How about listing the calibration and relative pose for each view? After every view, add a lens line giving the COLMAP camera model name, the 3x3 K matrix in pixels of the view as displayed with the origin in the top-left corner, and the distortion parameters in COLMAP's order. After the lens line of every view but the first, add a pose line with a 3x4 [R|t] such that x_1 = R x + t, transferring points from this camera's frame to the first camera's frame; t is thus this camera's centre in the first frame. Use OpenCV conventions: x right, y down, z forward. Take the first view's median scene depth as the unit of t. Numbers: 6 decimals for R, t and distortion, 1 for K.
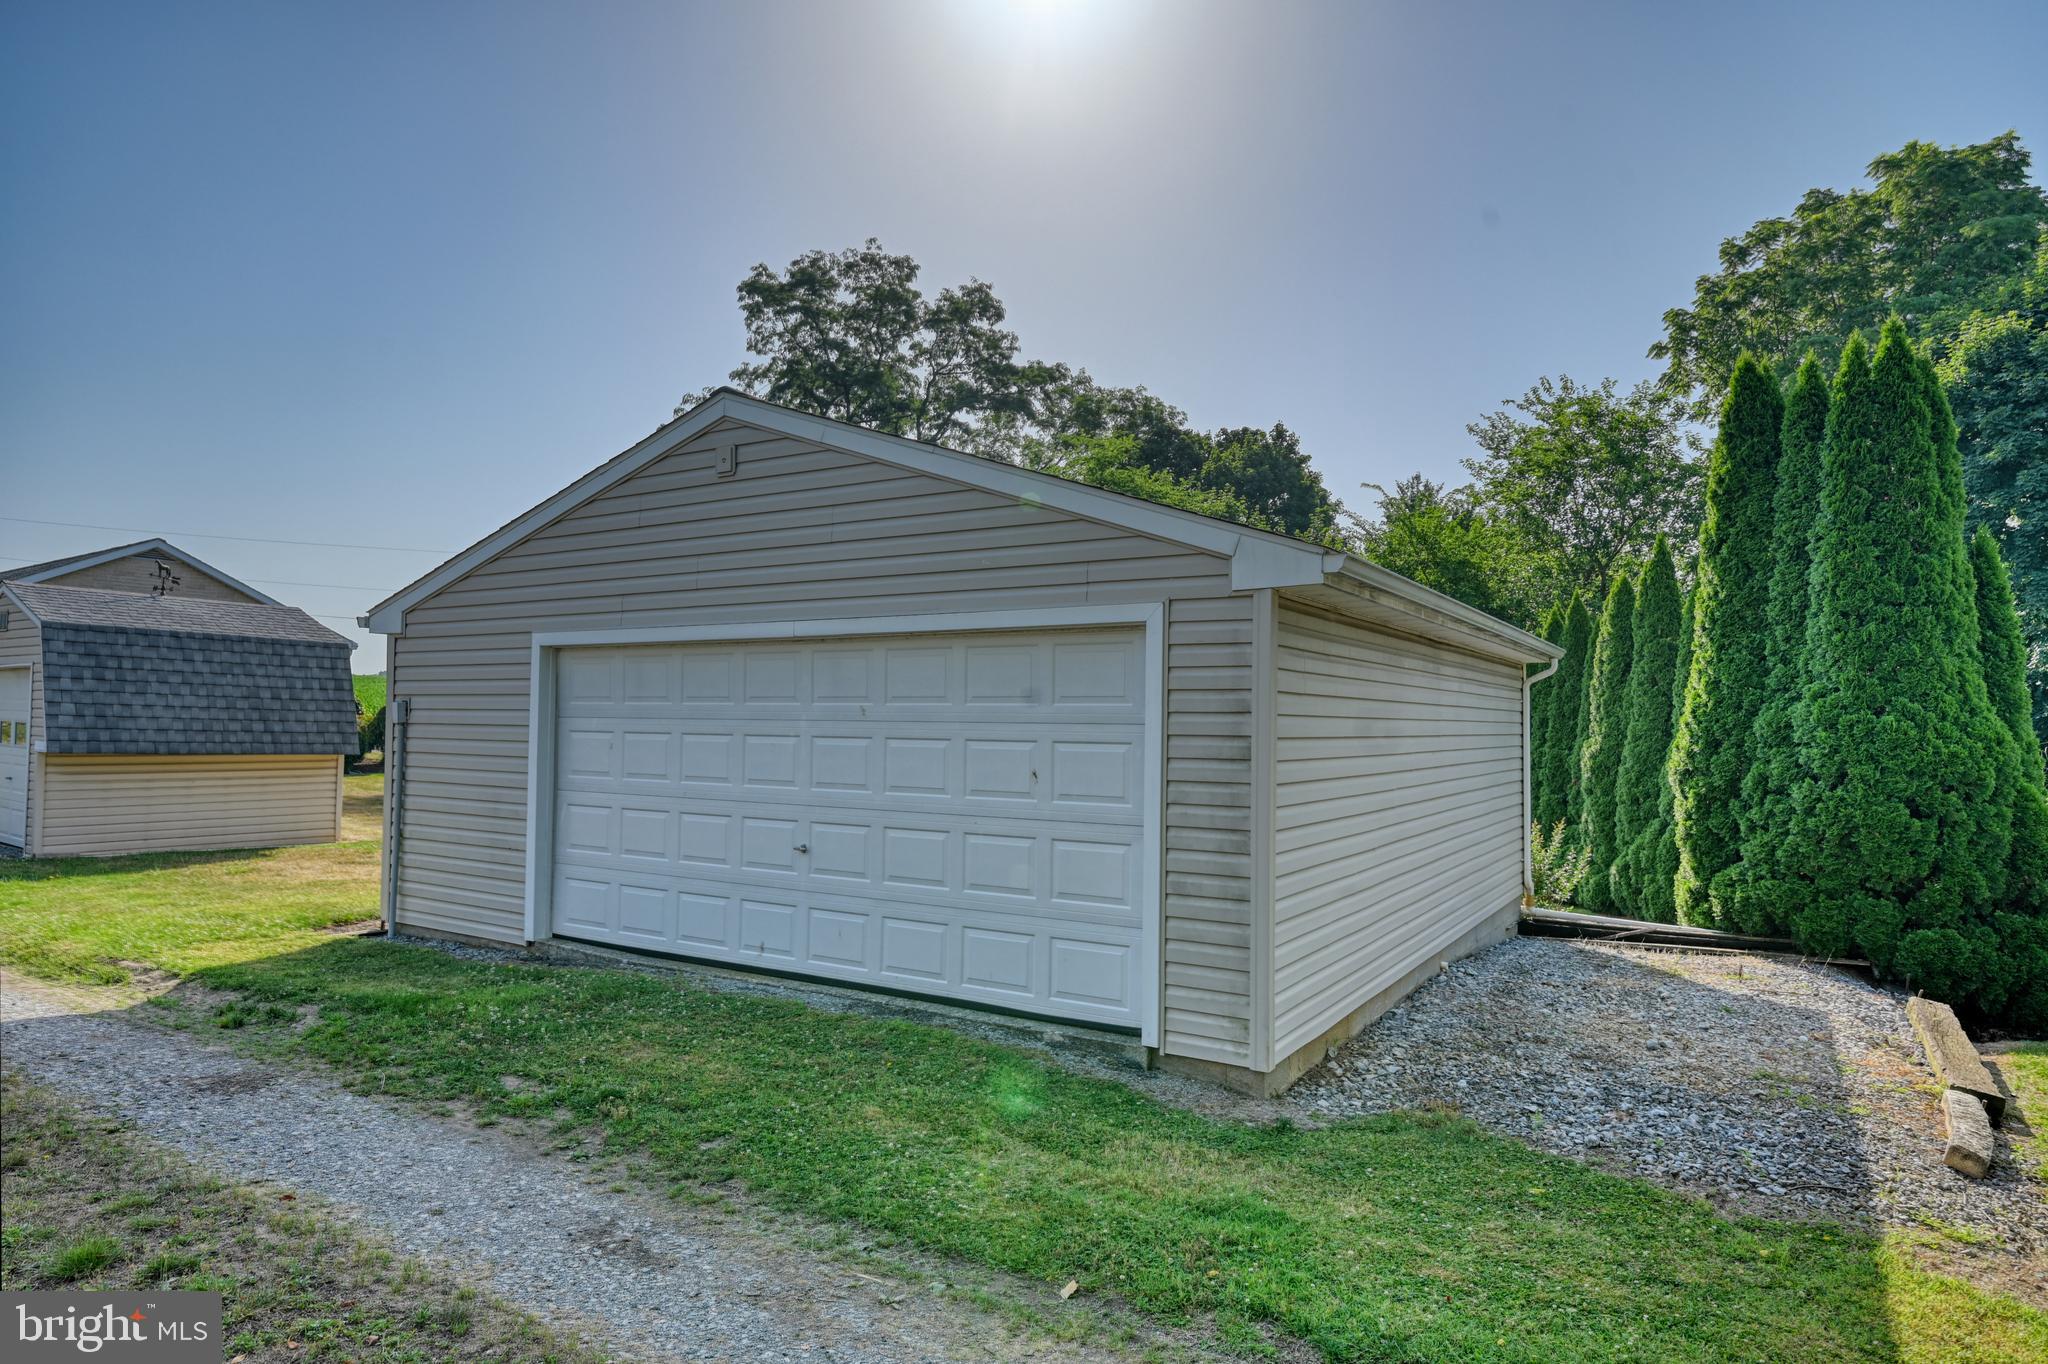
lens RADIAL K [[1153.8, 0, 1074.4], [0, 1153.8, 698.0], [0, 0, 1]] dist [0.003692, 0.002279]
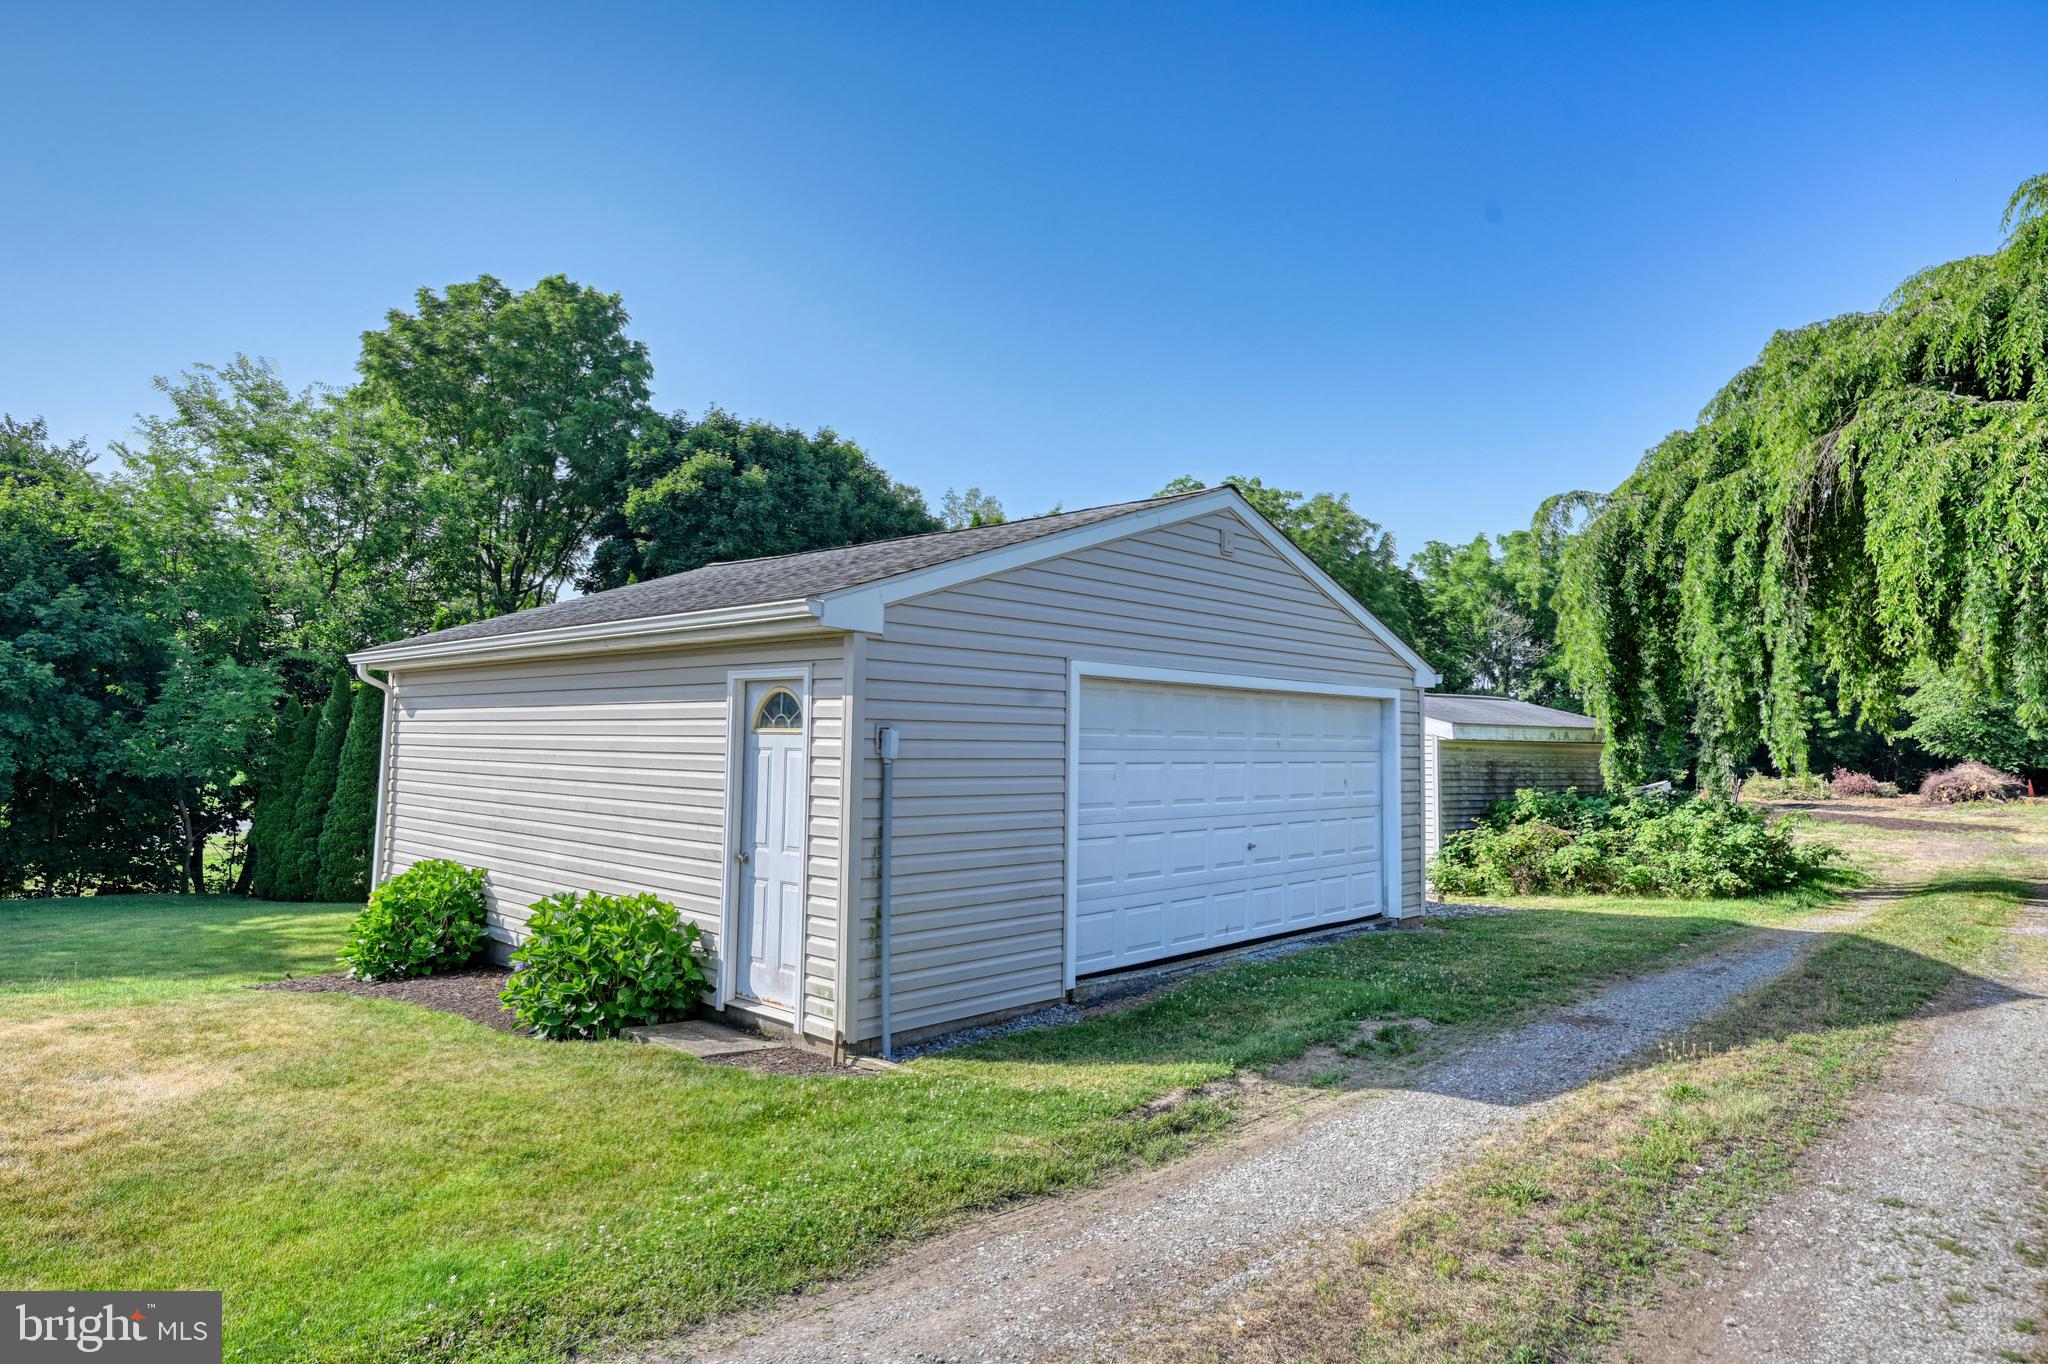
lens RADIAL K [[1160.9, 0, 1033.0], [0, 1160.9, 670.9], [0, 0, 1]] dist [-0.011826, 0.001441]
pose [[0.201364, 0.040536, 0.978677, -0.770380], [-0.011784, 0.999171, -0.038960, -0.006804], [-0.979446, -0.003687, 0.201674, 0.477078]]
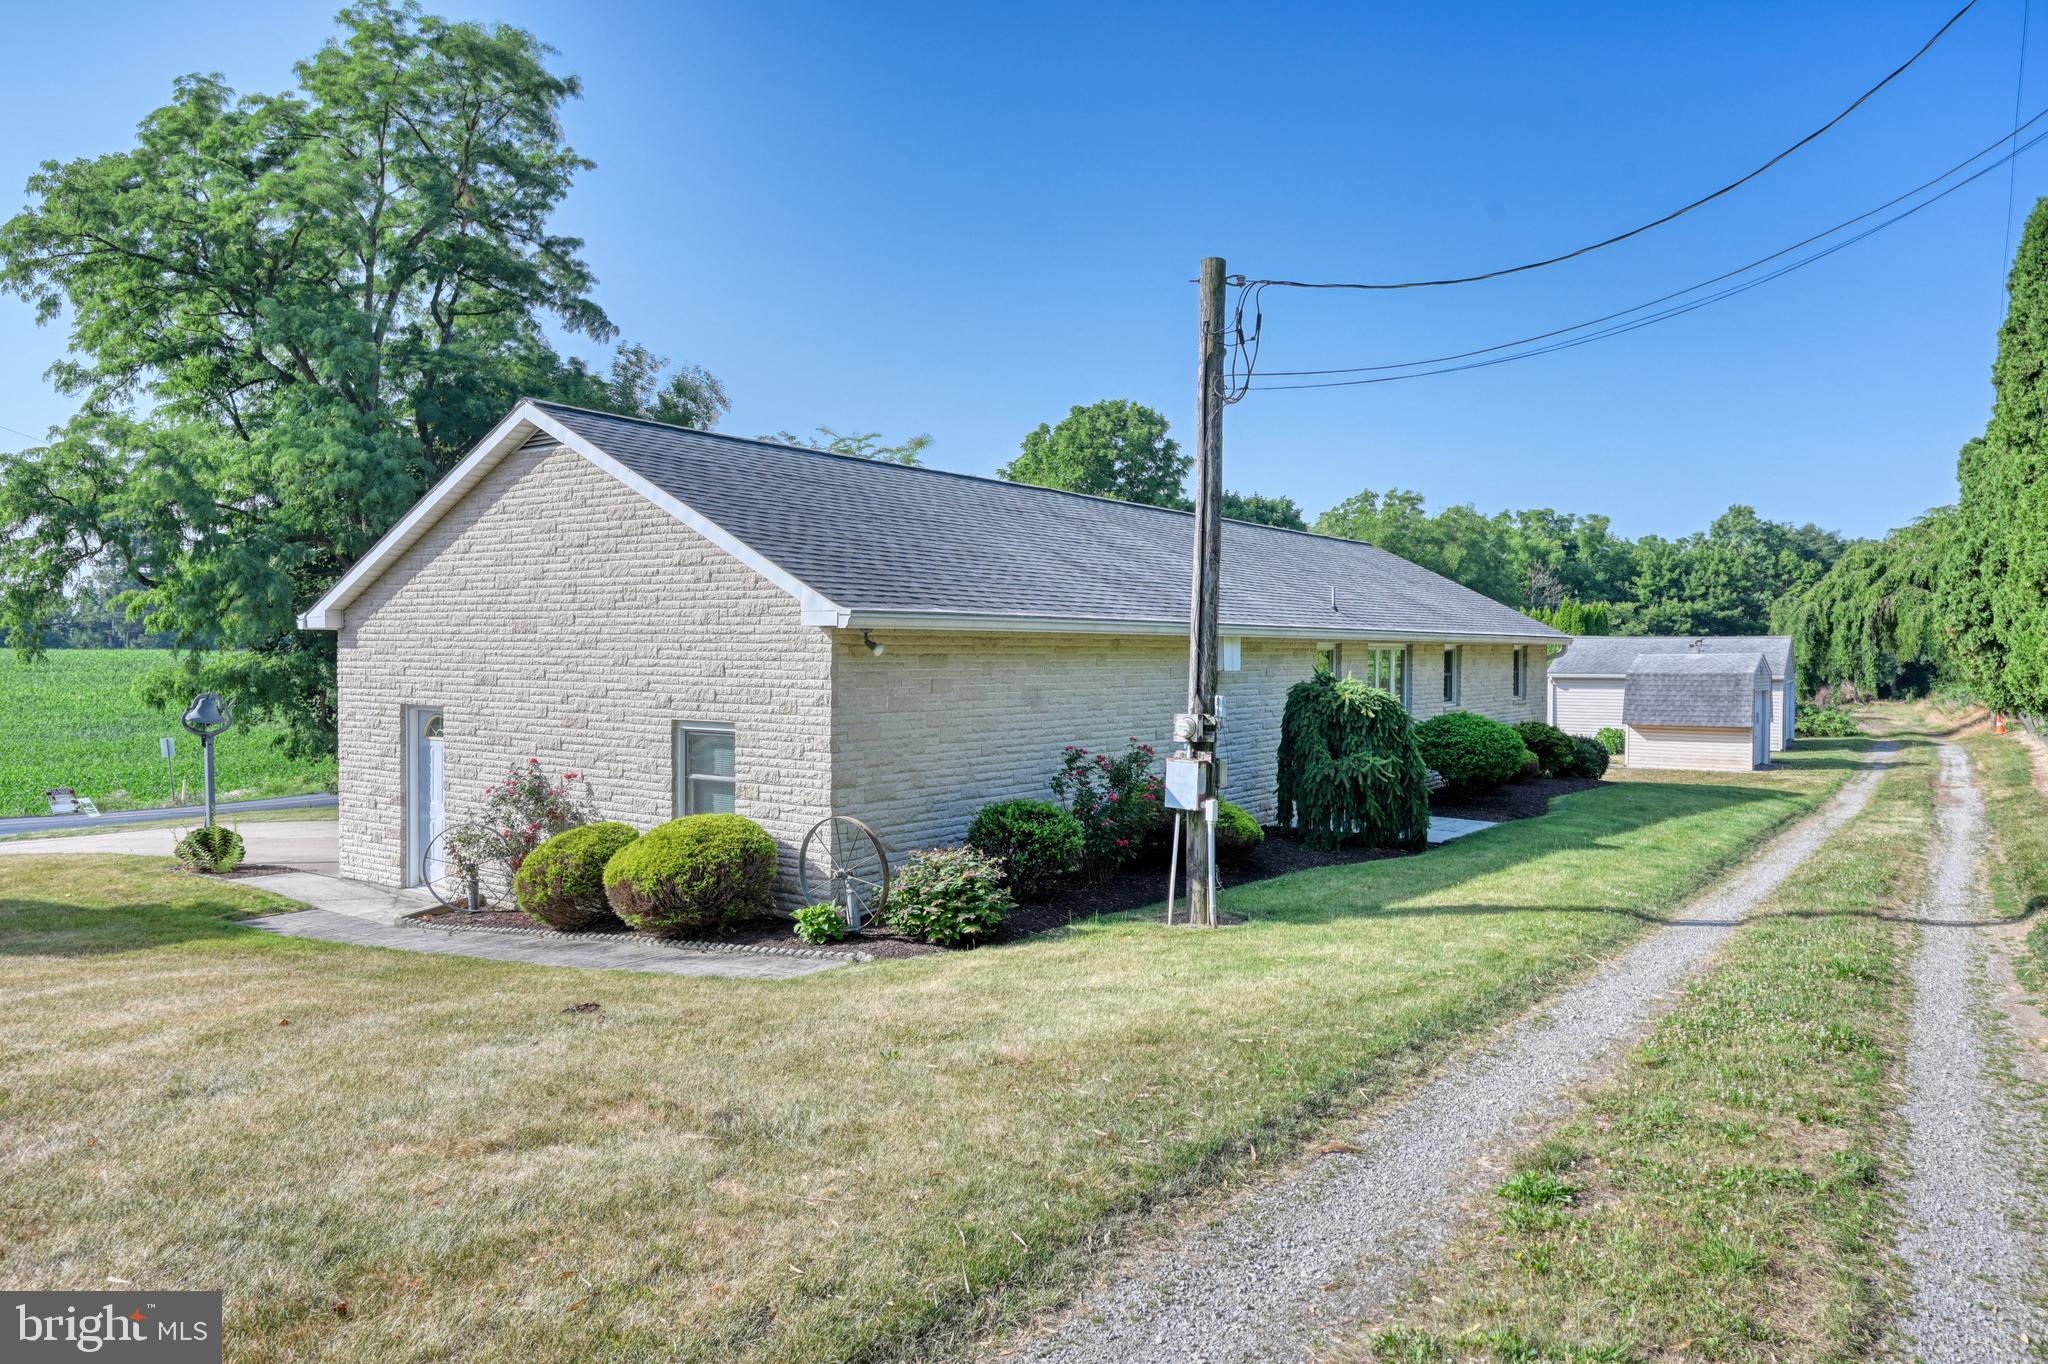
lens RADIAL K [[1348.3, 0, 1020.0], [0, 1348.3, 681.0], [0, 0, 1]] dist [-0.015261, 0.001963]
pose [[0.023222, -0.039302, 0.998958, -3.339172], [-0.000592, 0.999226, 0.039326, -0.151101], [-0.999730, -0.001505, 0.023181, 2.240566]]
